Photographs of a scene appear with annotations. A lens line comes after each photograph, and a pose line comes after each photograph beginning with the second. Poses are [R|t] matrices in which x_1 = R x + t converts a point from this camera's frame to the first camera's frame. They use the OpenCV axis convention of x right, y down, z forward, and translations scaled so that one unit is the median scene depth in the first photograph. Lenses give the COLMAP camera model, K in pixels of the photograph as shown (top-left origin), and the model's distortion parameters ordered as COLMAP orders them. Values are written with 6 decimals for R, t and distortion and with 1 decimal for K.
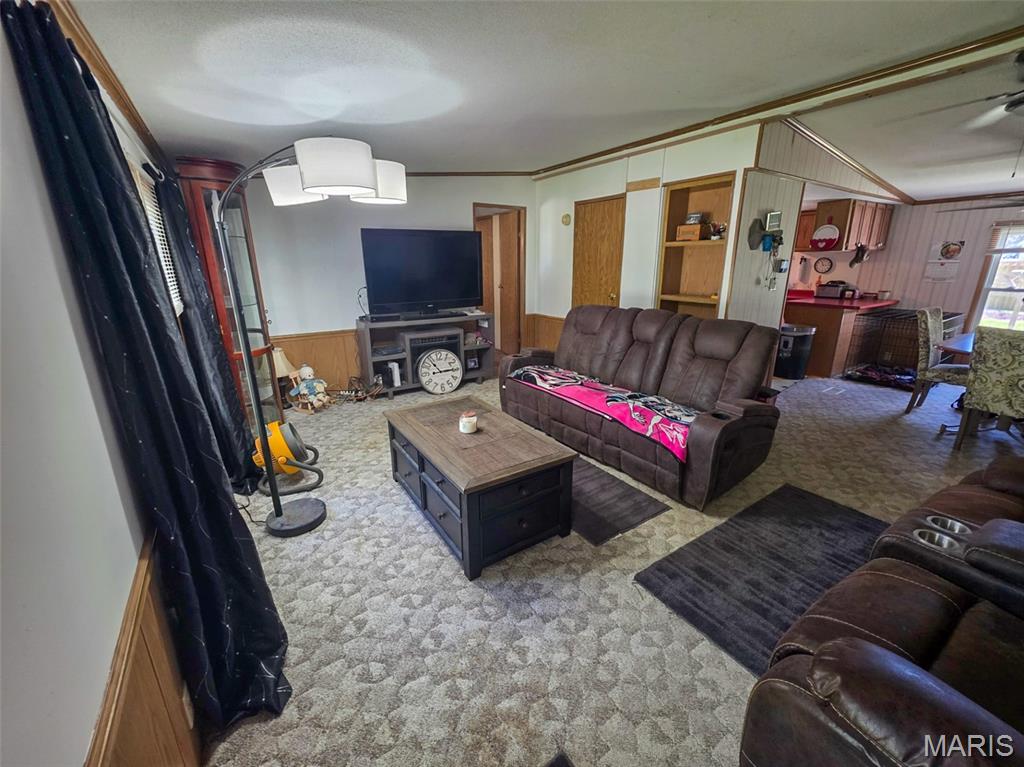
lens RADIAL K [[409.9, 0, 513.9], [0, 409.9, 377.2], [0, 0, 1]] dist [0.001172, 0.000265]
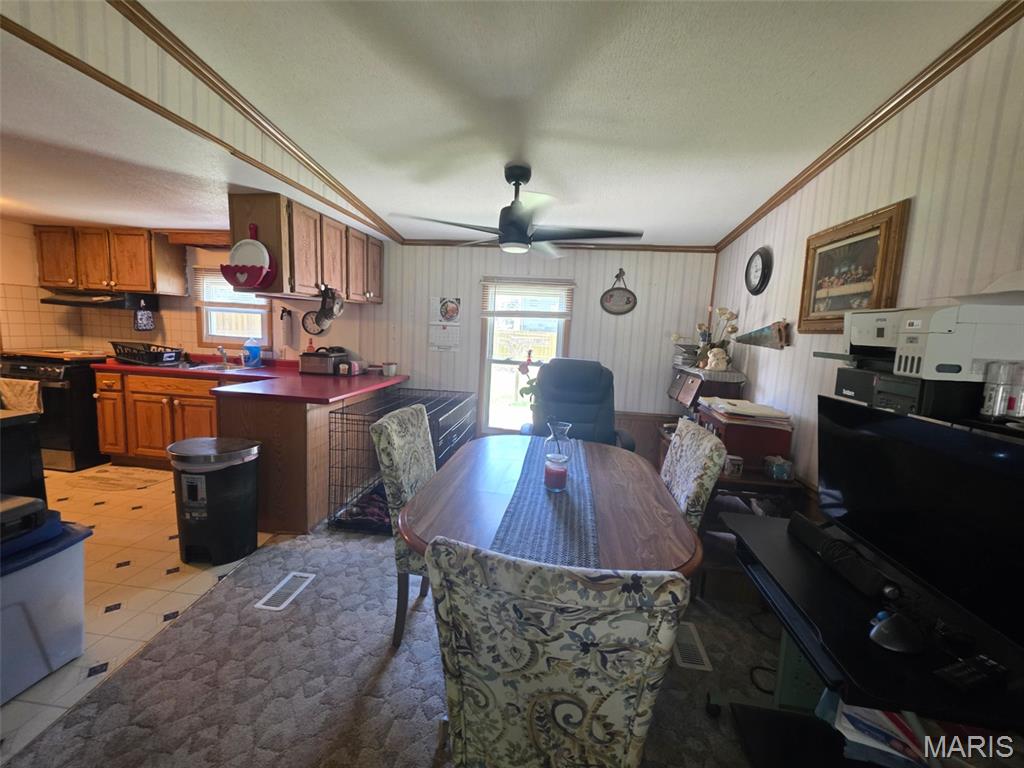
lens RADIAL K [[409.9, 0, 513.9], [0, 409.9, 377.7], [0, 0, 1]] dist [0.001172, 0.000265]
pose [[0.646865, -0.051364, 0.760873, 0.574233], [0.153308, 0.986119, -0.063767, -0.123262], [-0.747036, 0.157897, 0.645760, 0.457184]]
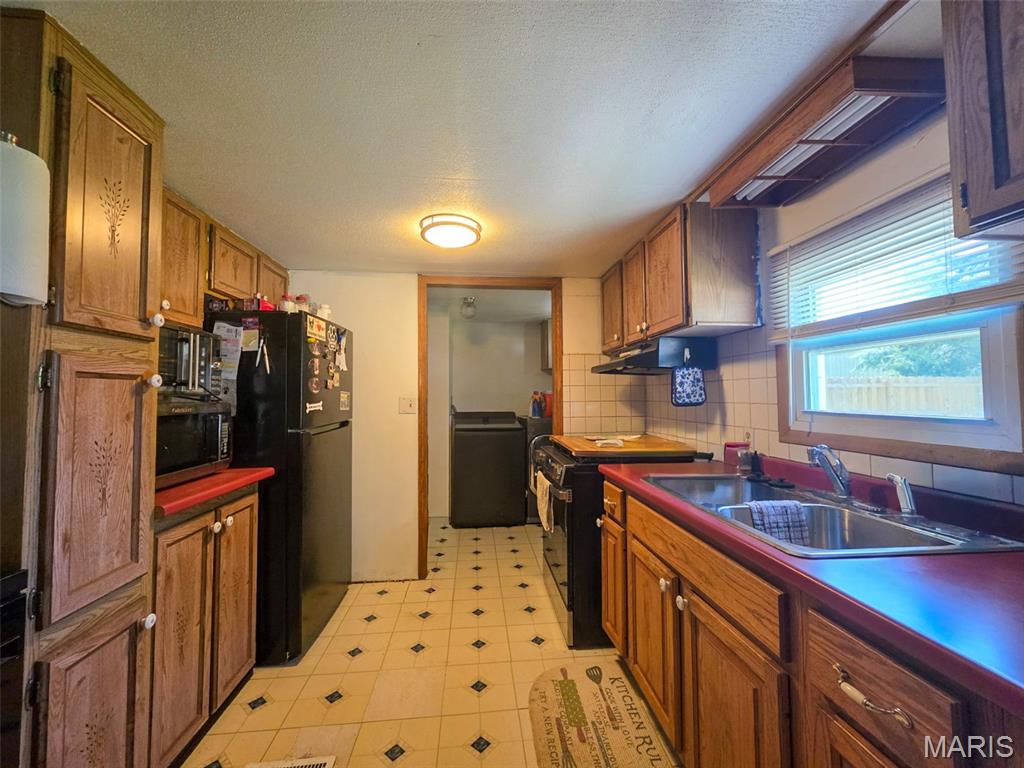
lens RADIAL K [[403.6, 0, 512.0], [0, 403.6, 384.0], [0, 0, 1]] dist [0.000851, 0.000149]
pose [[0.872334, -0.021605, -0.488432, 0.689614], [-0.125963, 0.955365, -0.267227, -0.207047], [0.472404, 0.294636, 0.830677, 0.820094]]
